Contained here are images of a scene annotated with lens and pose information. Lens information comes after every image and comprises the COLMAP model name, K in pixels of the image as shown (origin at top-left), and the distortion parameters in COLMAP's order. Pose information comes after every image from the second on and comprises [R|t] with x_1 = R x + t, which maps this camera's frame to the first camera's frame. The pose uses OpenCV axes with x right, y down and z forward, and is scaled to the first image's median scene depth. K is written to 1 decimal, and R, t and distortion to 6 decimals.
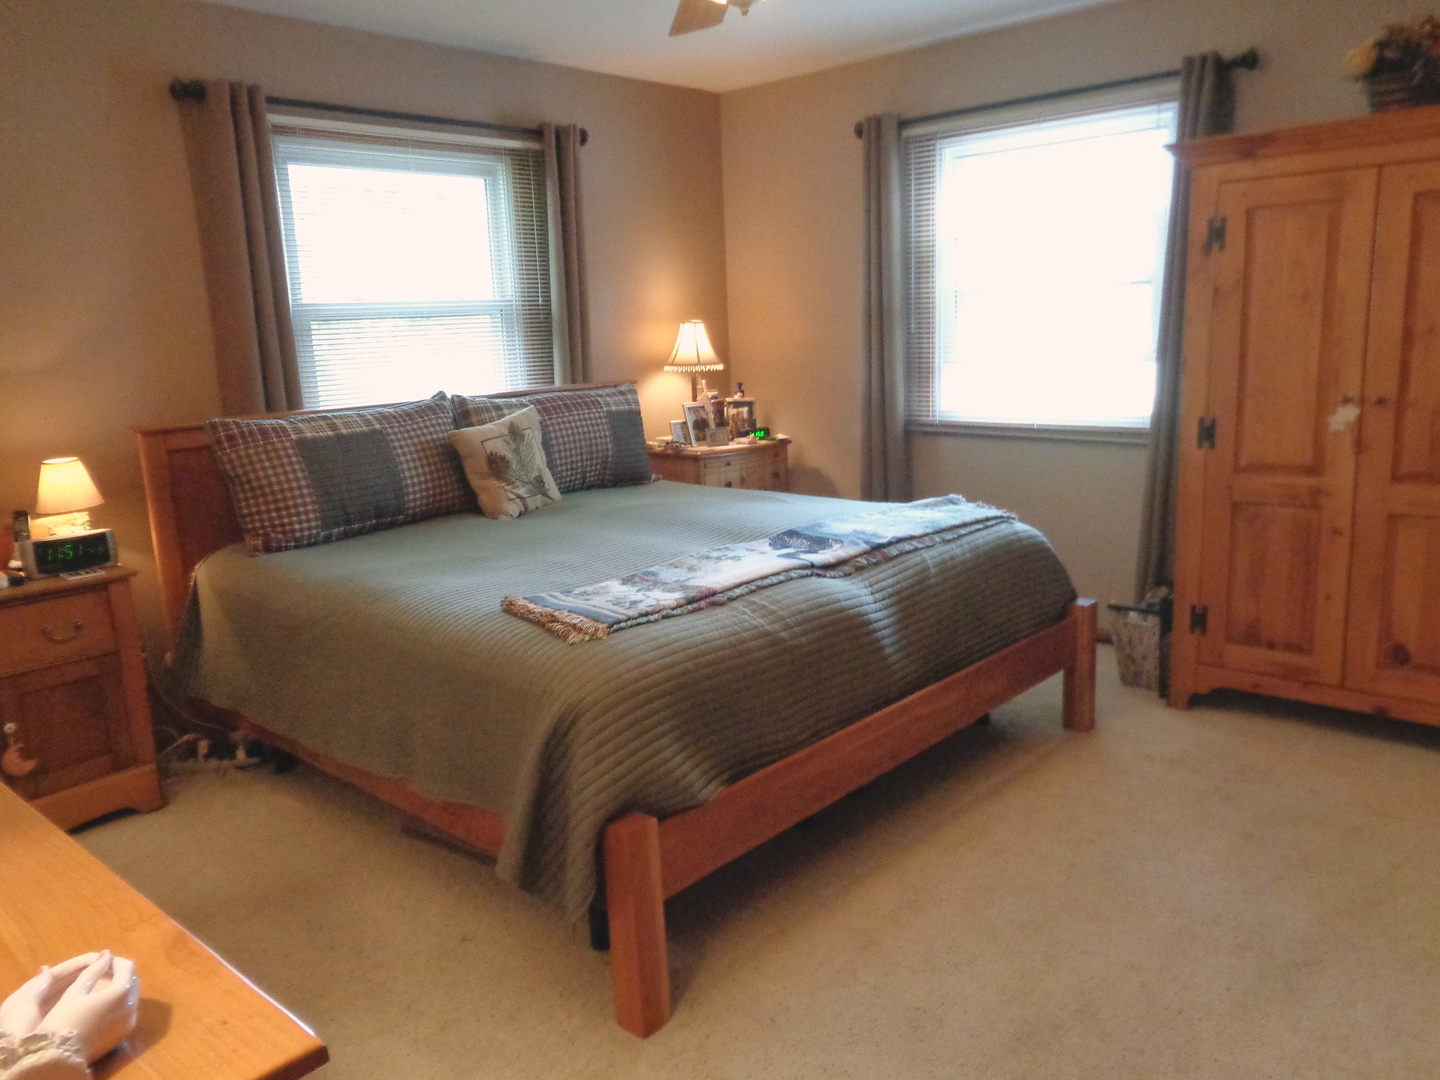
lens RADIAL K [[1106.8, 0, 721.0], [0, 1106.8, 539.8], [0, 0, 1]] dist [0.037250, -0.003847]
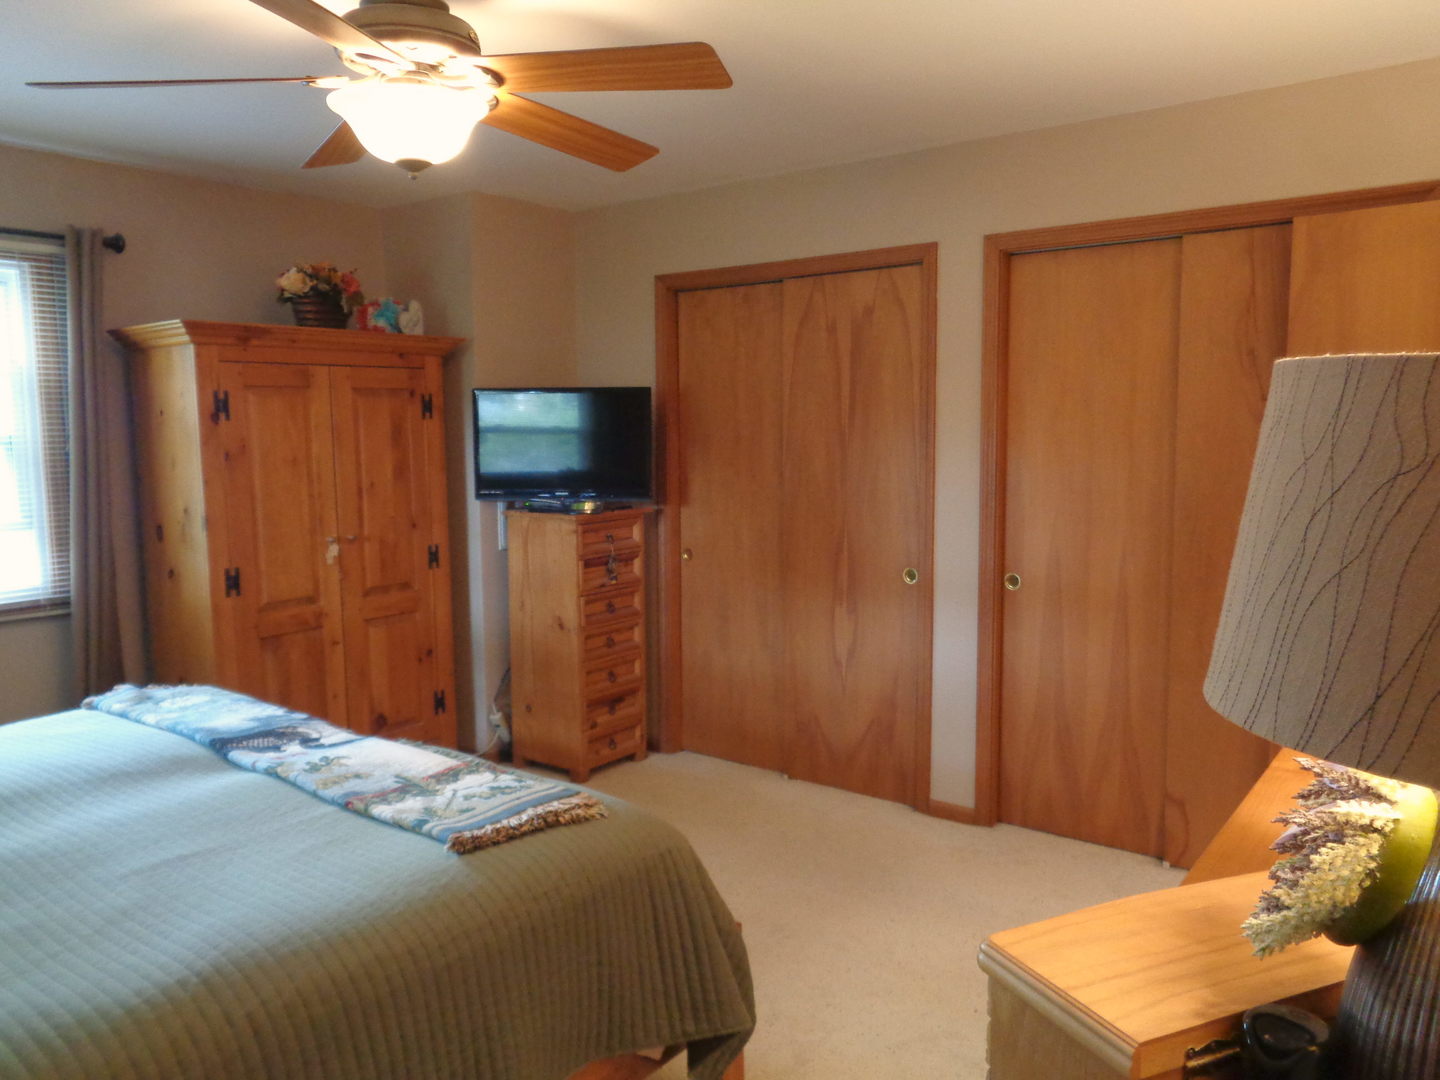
lens RADIAL K [[1106.8, 0, 721.0], [0, 1106.8, 539.8], [0, 0, 1]] dist [0.037250, -0.003847]
pose [[-0.095465, -0.065045, 0.993305, -0.739950], [0.218005, 0.972272, 0.084620, -0.132981], [-0.971267, 0.224623, -0.078638, 0.652945]]
